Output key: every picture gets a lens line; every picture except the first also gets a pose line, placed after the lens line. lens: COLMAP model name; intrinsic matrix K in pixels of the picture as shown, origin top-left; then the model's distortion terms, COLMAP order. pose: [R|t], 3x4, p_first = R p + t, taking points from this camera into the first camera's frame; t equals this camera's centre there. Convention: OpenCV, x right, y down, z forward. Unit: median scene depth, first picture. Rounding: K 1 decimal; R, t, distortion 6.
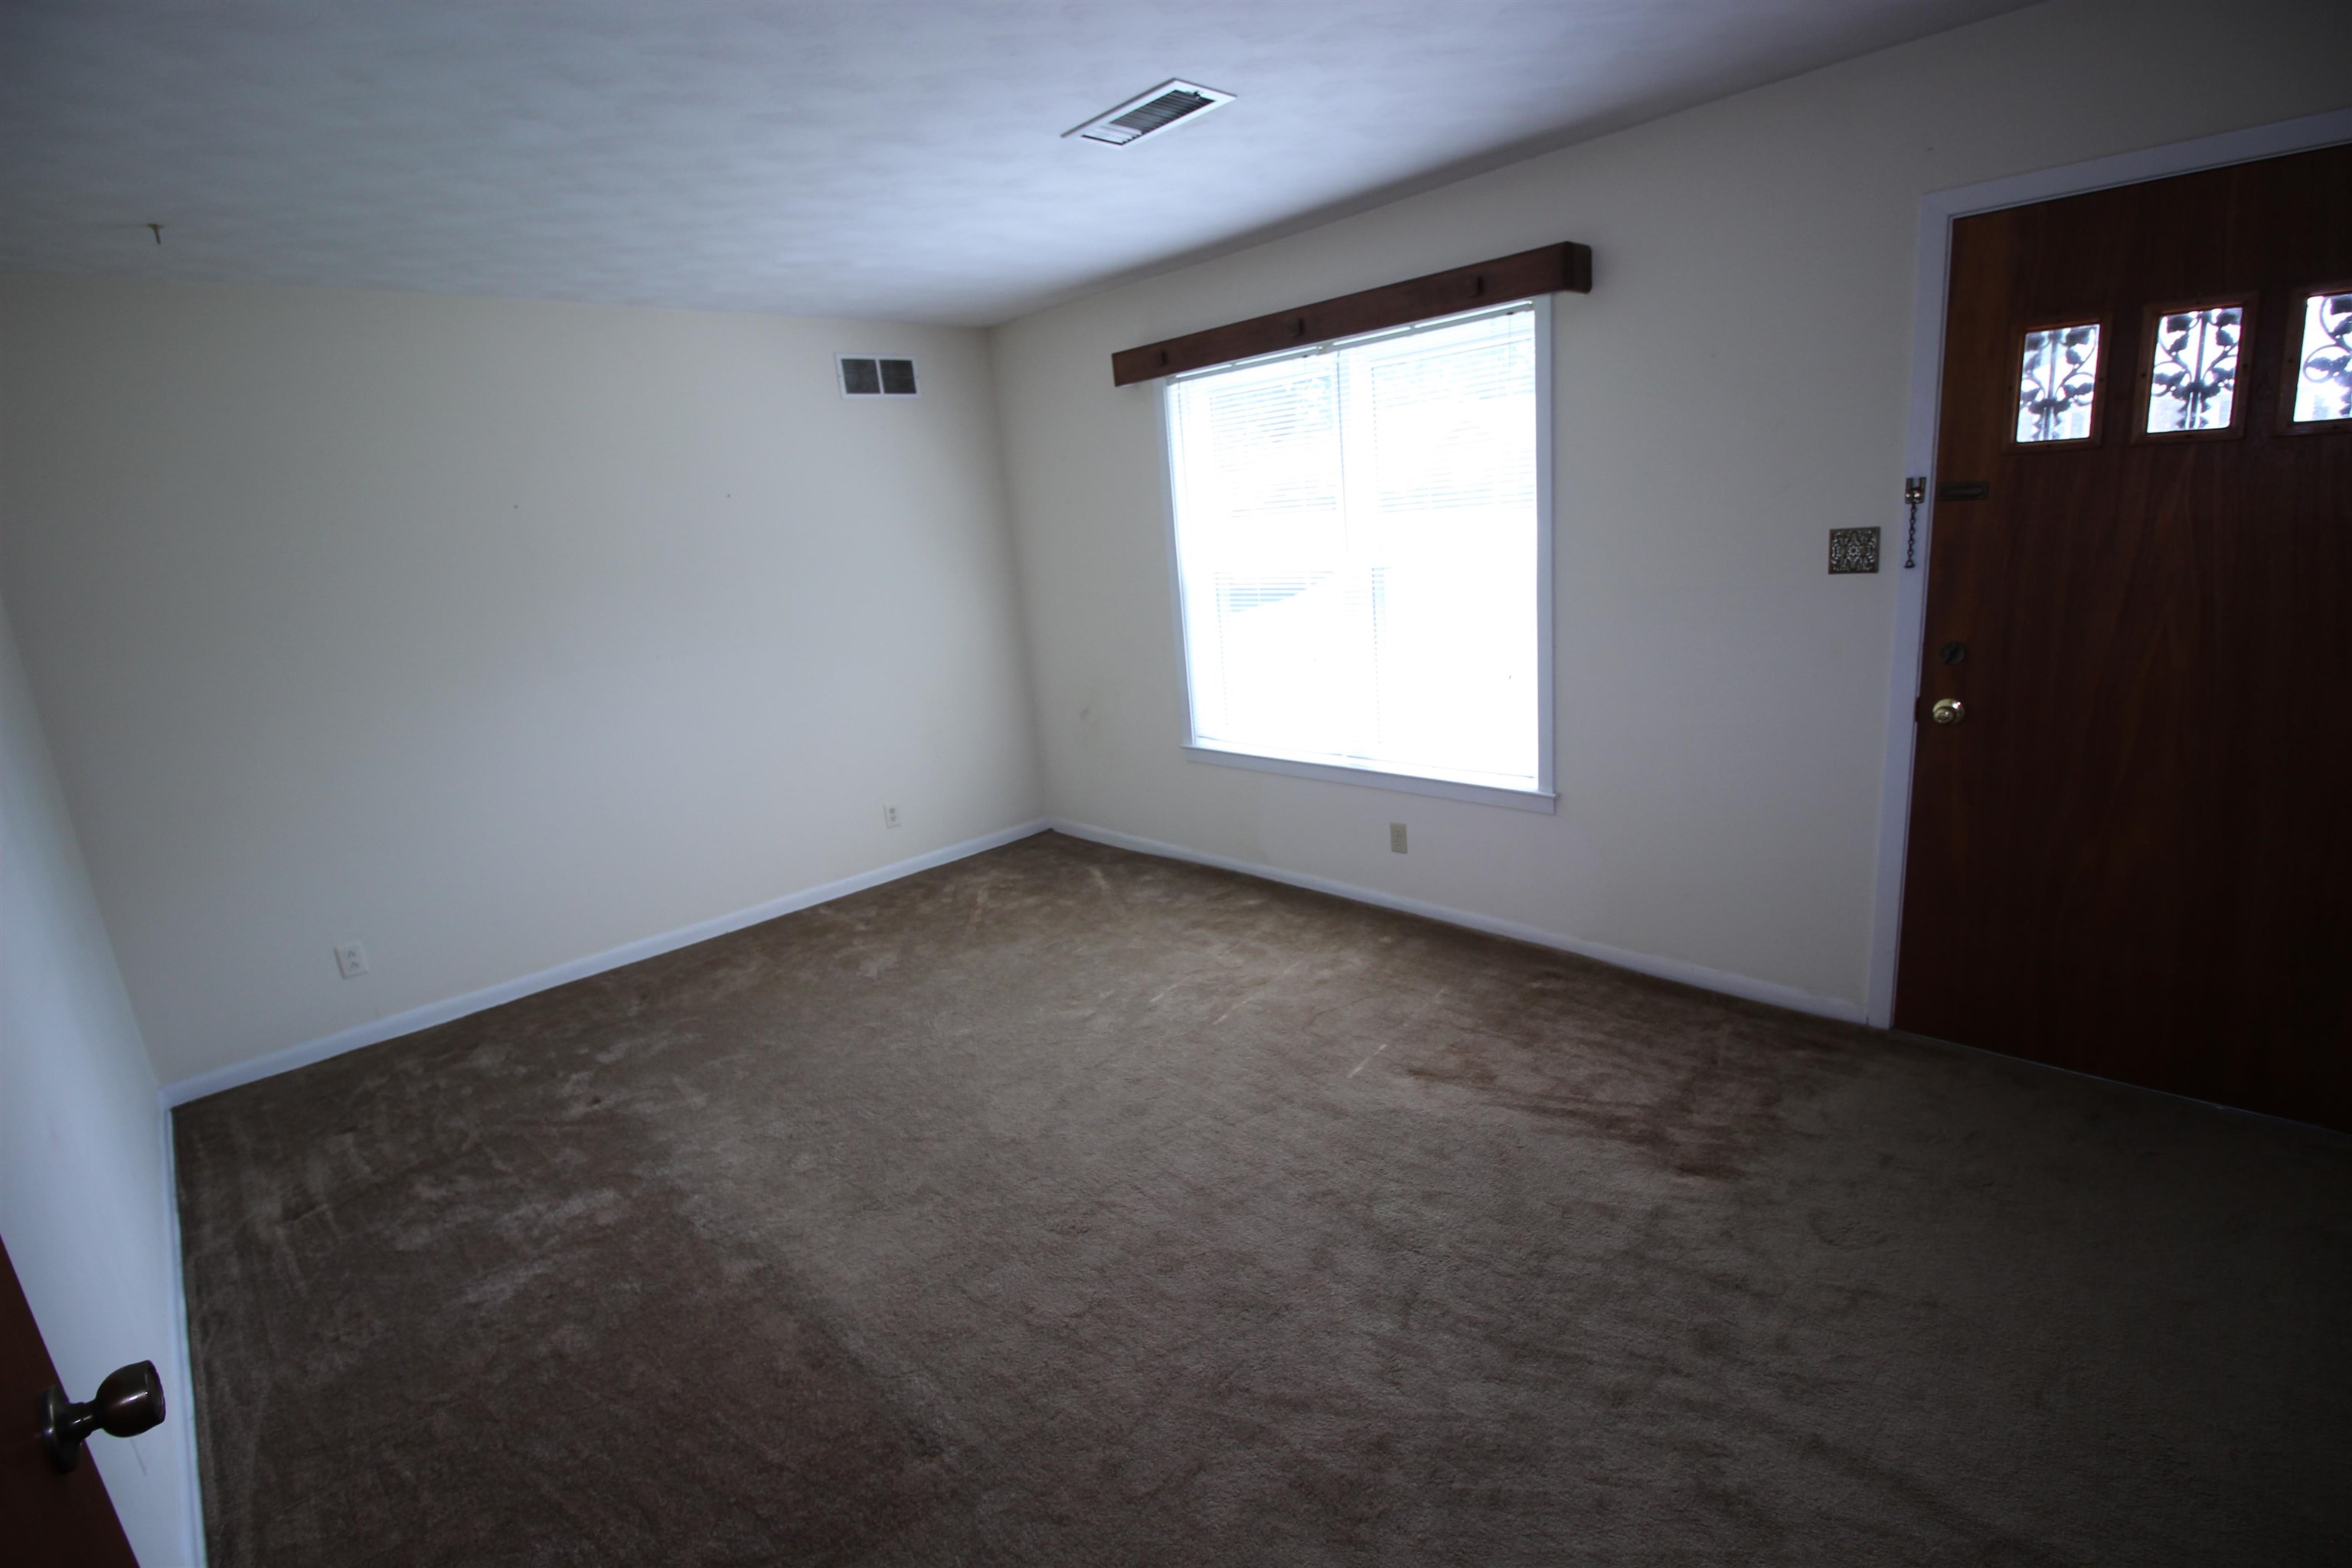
lens RADIAL K [[1143.2, 0, 1176.0], [0, 1143.2, 784.0], [0, 0, 1]] dist [-0.000235, -0.000602]
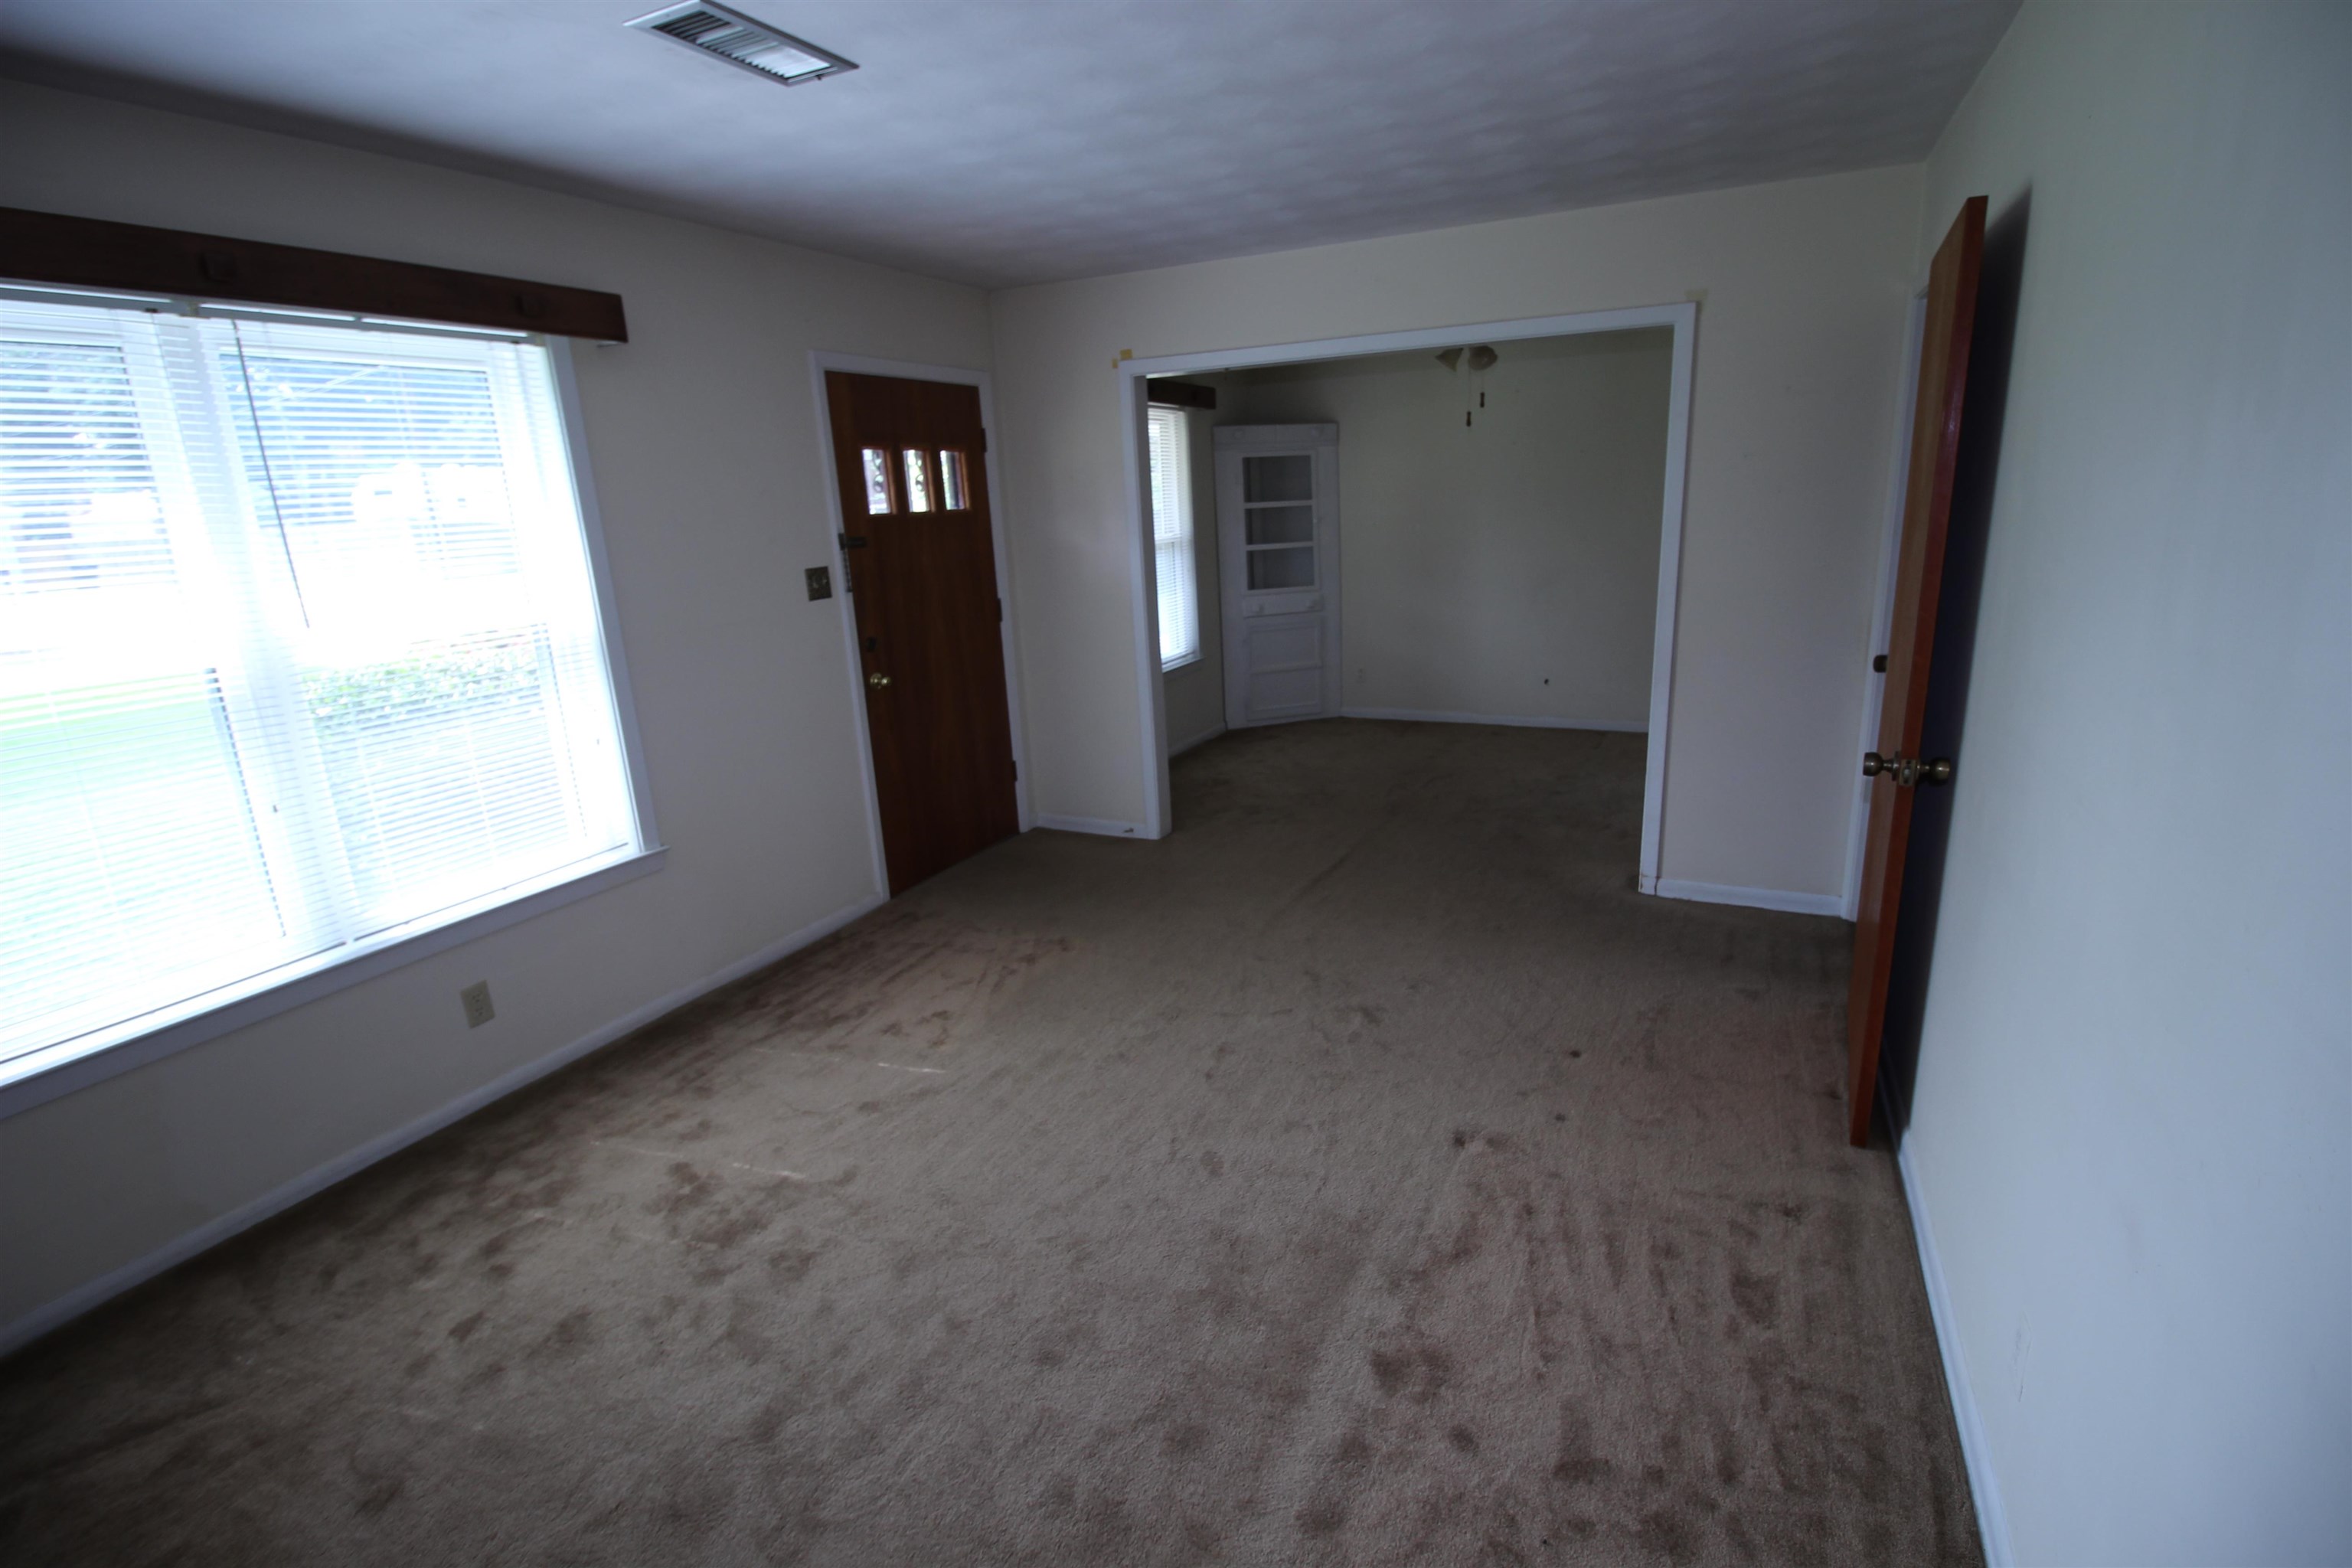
lens RADIAL K [[1070.5, 0, 1230.8], [0, 1070.5, 777.9], [0, 0, 1]] dist [-0.002816, -0.000103]
pose [[-0.370616, -0.135123, 0.918904, -0.857659], [0.303964, 0.917232, 0.257472, -0.167057], [-0.877639, 0.374737, -0.298869, 1.029977]]
